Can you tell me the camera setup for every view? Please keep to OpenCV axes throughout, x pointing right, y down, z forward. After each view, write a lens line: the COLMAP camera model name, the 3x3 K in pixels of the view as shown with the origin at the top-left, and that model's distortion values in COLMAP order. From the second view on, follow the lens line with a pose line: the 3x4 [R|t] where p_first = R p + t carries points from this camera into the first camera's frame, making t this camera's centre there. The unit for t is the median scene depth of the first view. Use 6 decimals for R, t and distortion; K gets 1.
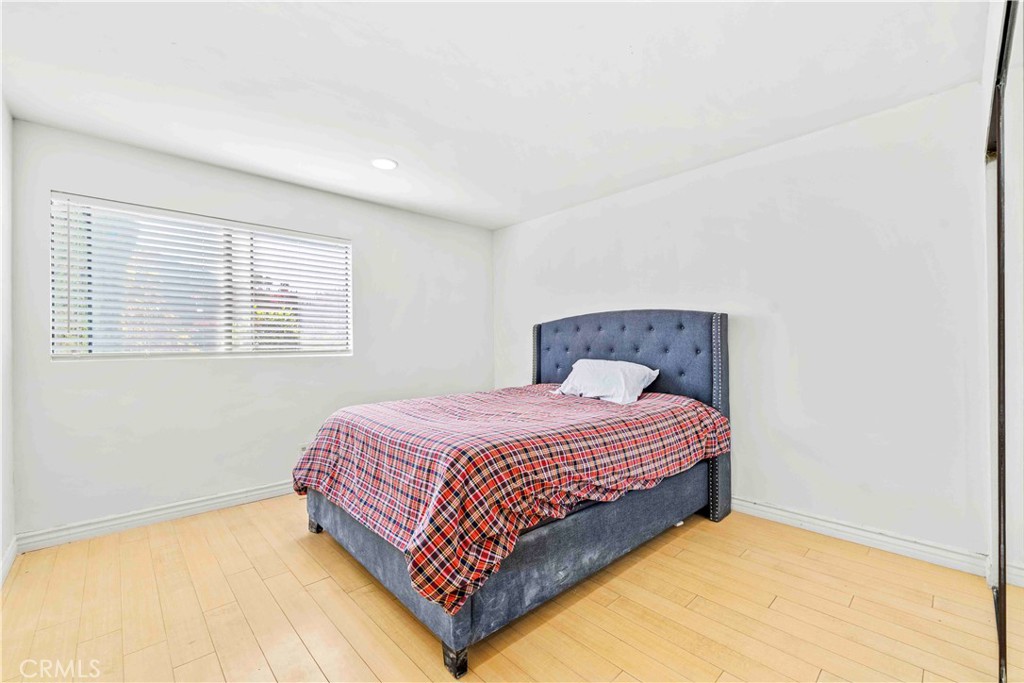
lens RADIAL K [[422.8, 0, 512.4], [0, 422.8, 350.5], [0, 0, 1]] dist [-0.000175, -0.000048]
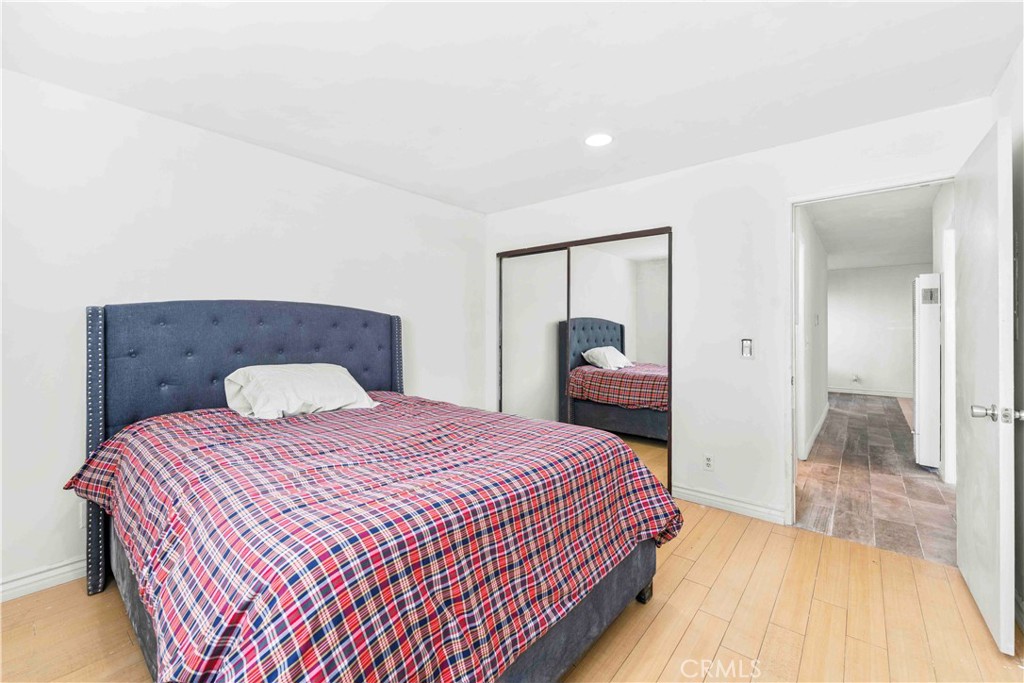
lens RADIAL K [[422.3, 0, 513.8], [0, 422.3, 329.2], [0, 0, 1]] dist [0.000328, -0.000036]
pose [[-0.112439, 0.005233, 0.993645, -0.652666], [0.003757, 0.999981, -0.004842, -0.037920], [-0.993652, 0.003189, -0.112456, 0.725289]]
